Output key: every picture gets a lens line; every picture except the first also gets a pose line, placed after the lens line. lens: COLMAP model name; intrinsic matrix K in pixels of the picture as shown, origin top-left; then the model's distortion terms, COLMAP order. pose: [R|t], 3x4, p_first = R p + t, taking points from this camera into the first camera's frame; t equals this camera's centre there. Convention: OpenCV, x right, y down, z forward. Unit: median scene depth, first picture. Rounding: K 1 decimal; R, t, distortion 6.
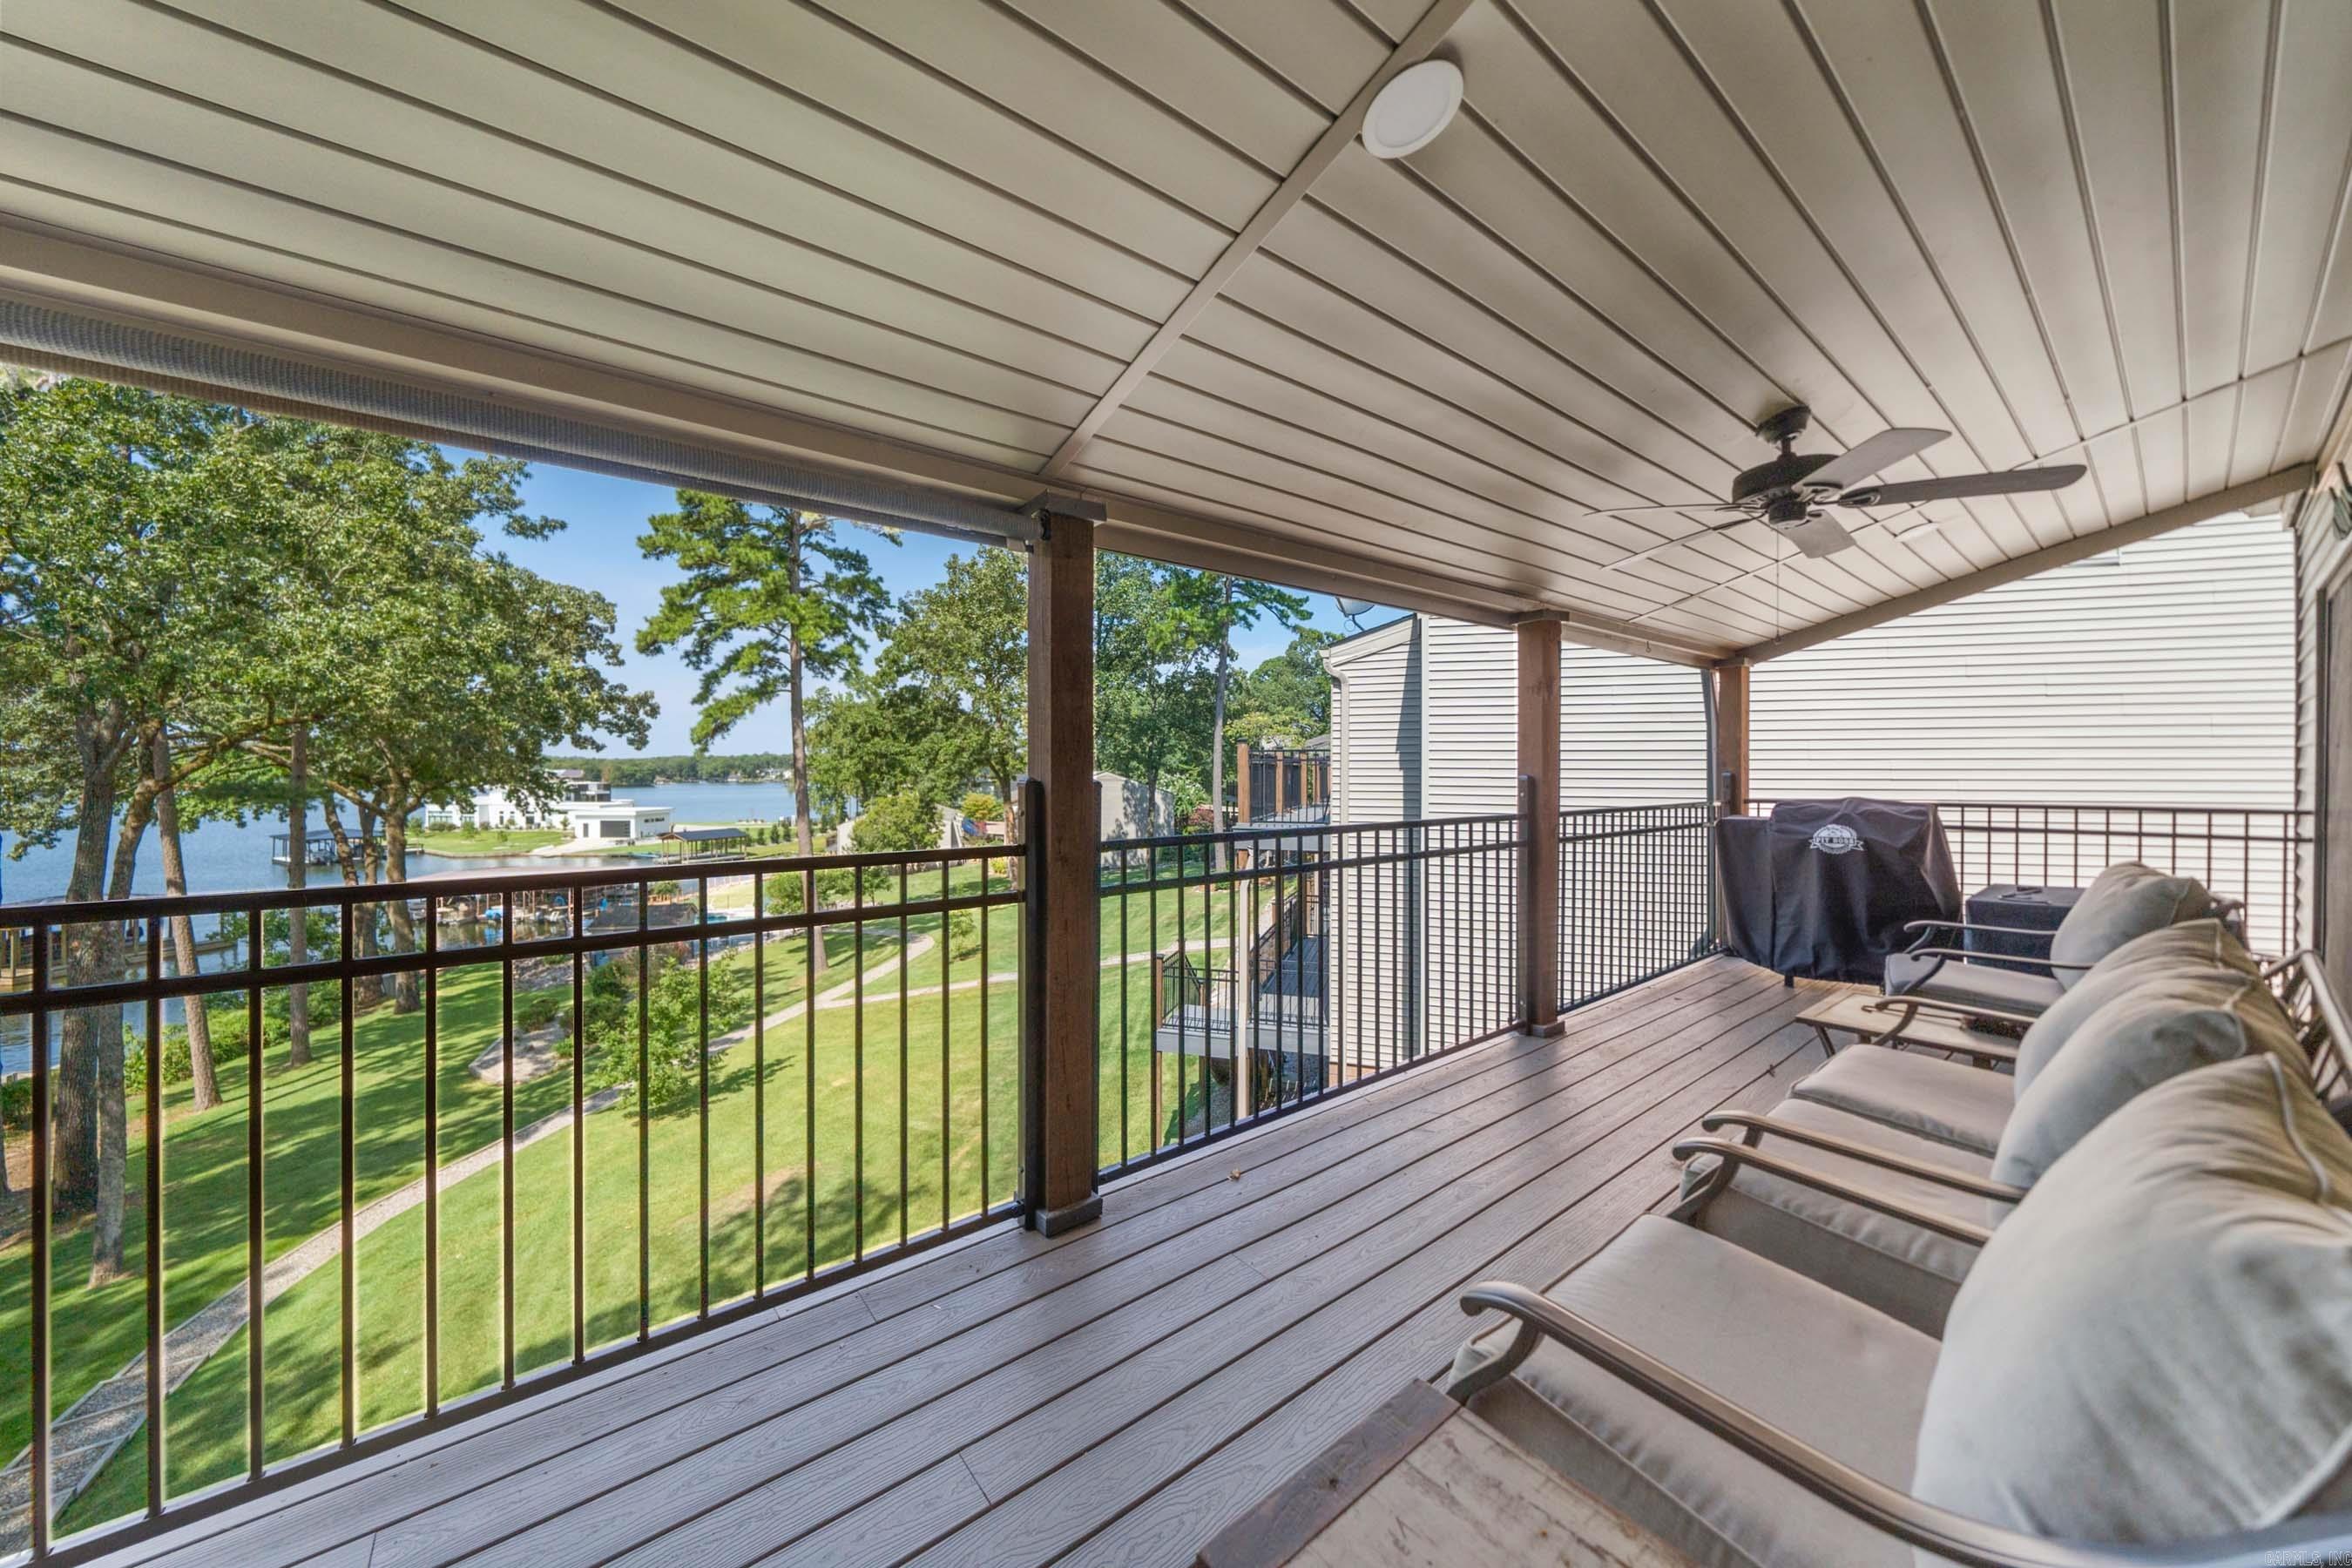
lens RADIAL K [[804.9, 0, 1169.2], [0, 804.9, 774.8], [0, 0, 1]] dist [-0.012939, 0.000285]
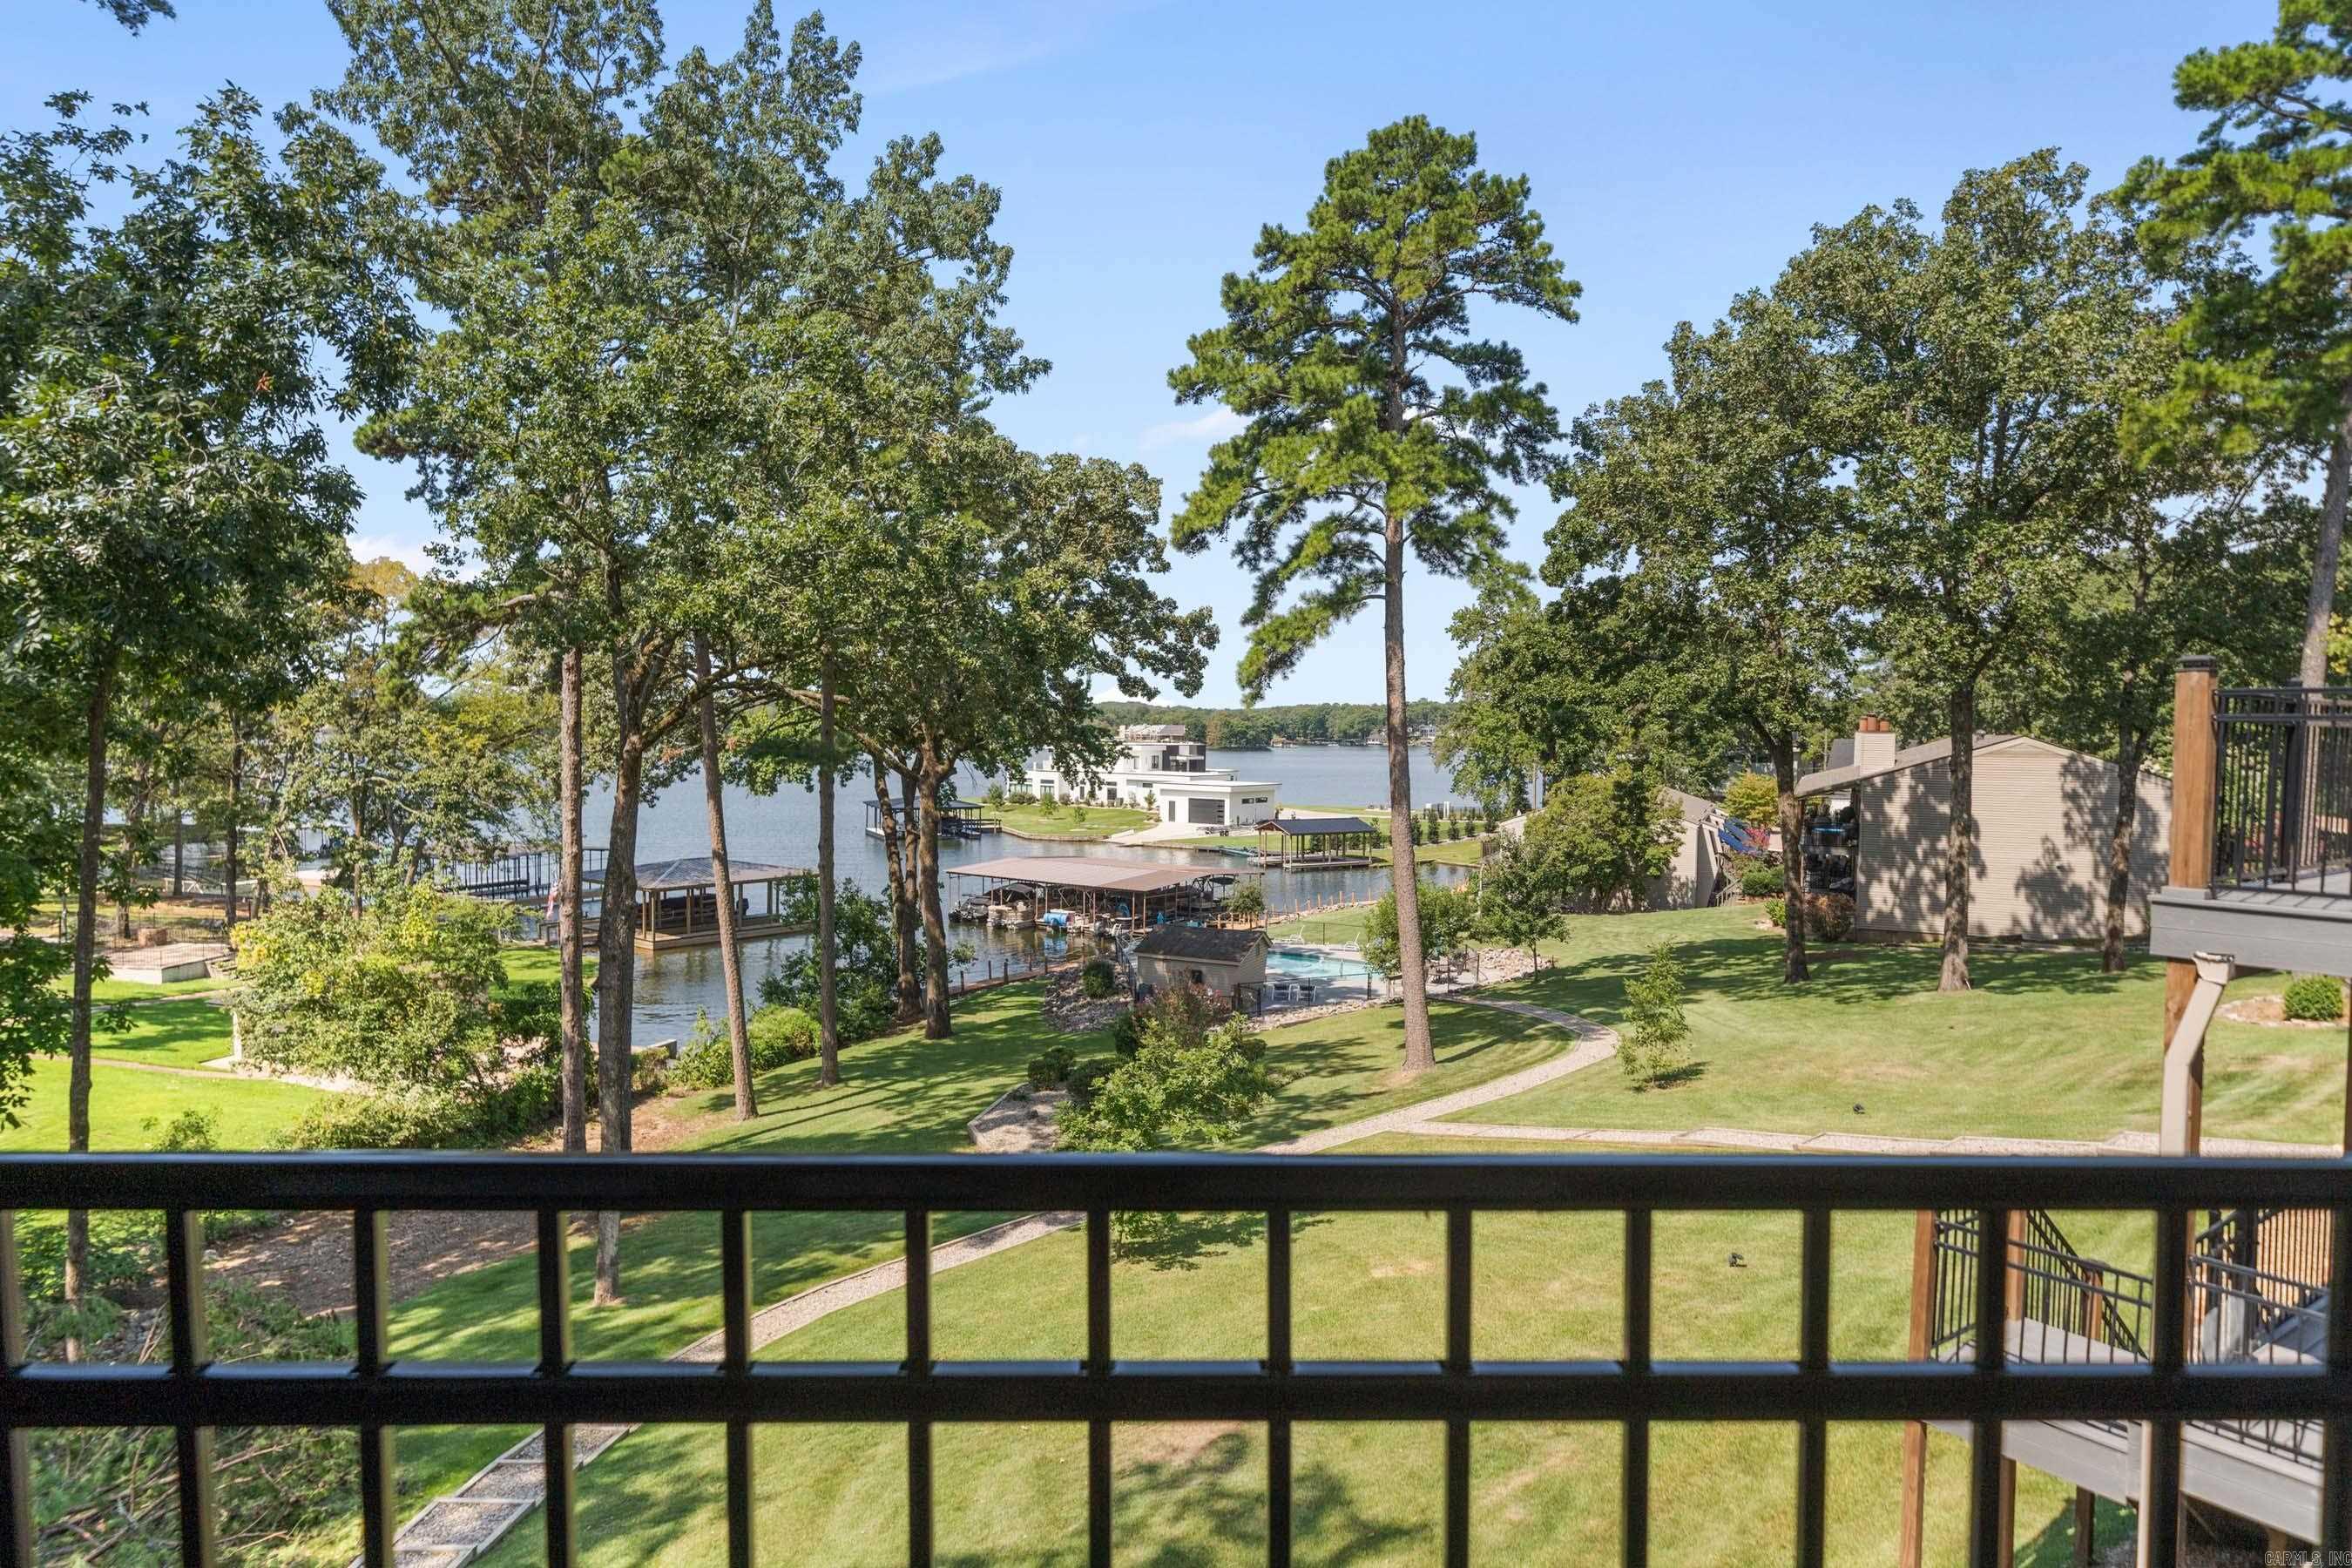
lens RADIAL K [[1393.2, 0, 1158.3], [0, 1393.2, 800.9], [0, 0, 1]] dist [-0.002525, 0.002758]
pose [[0.794370, 0.039014, -0.606180, 0.026624], [-0.011355, 0.998715, 0.049397, -0.001431], [0.607328, -0.032356, 0.793792, 0.056525]]
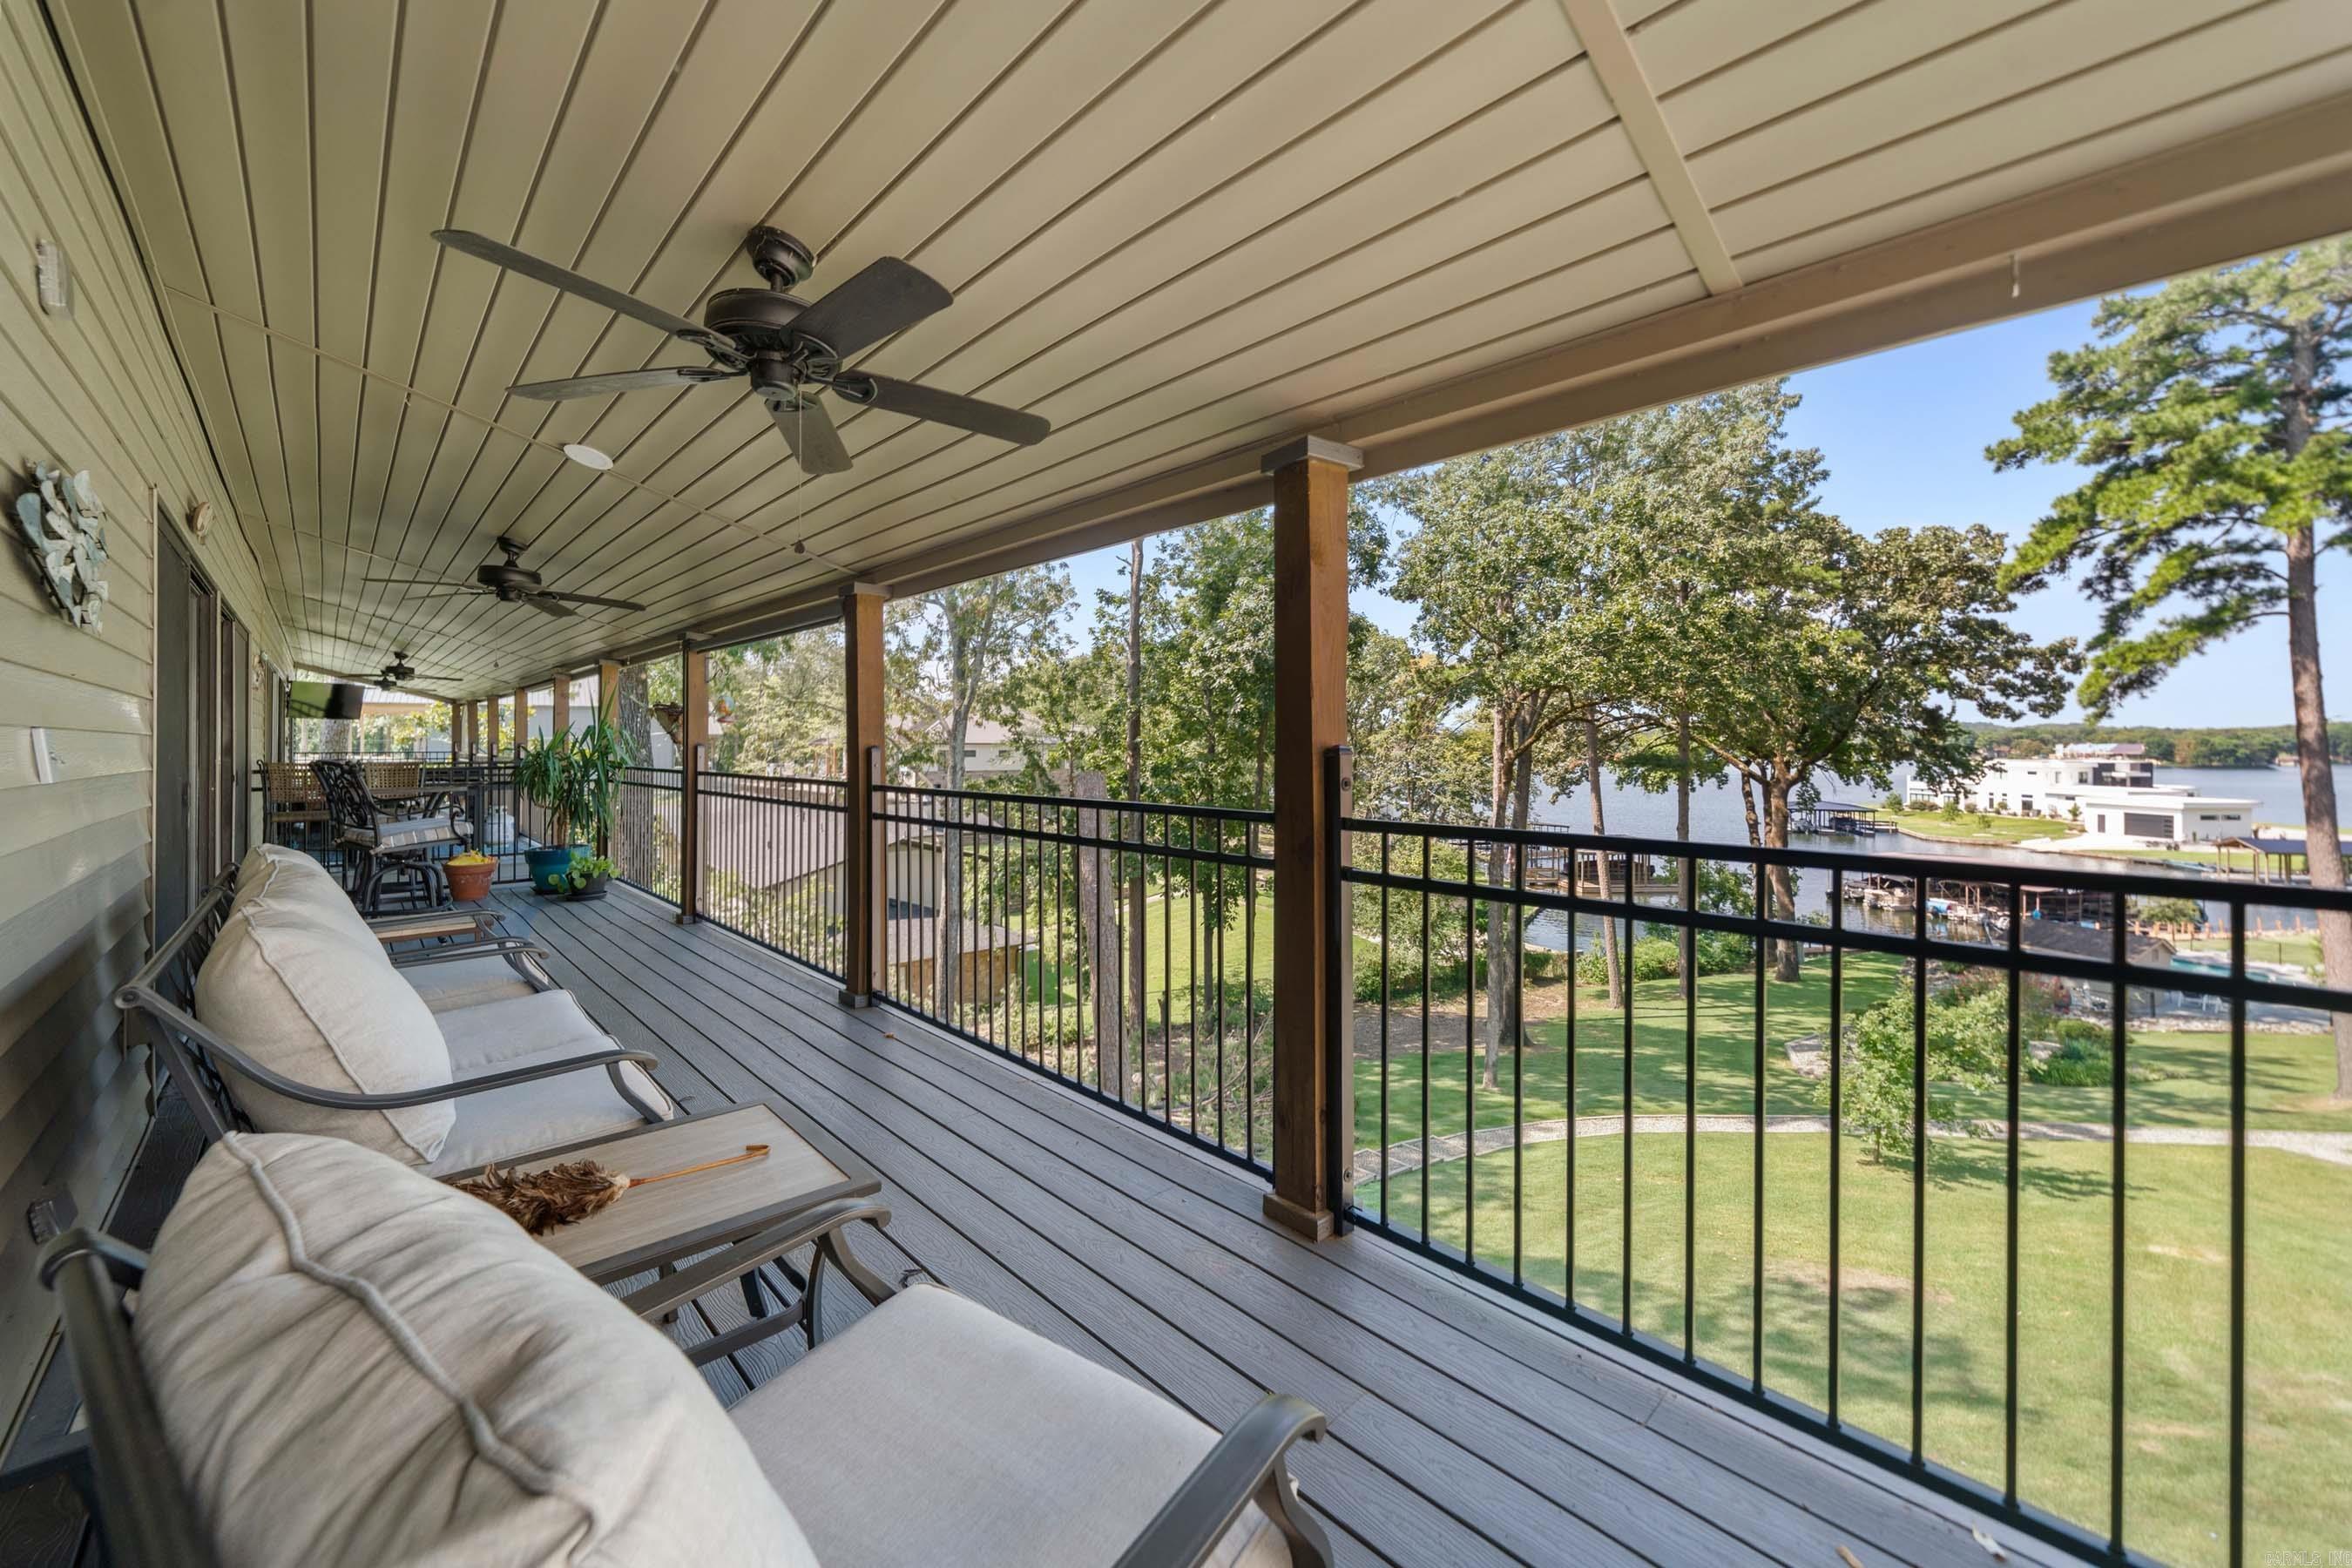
lens RADIAL K [[878.8, 0, 1141.7], [0, 878.8, 739.2], [0, 0, 1]] dist [-0.009297, 0.000438]
pose [[0.079769, -0.005606, -0.996798, 0.092756], [-0.006561, 0.999960, -0.006149, 0.000319], [0.996792, 0.007030, 0.079729, 0.077878]]
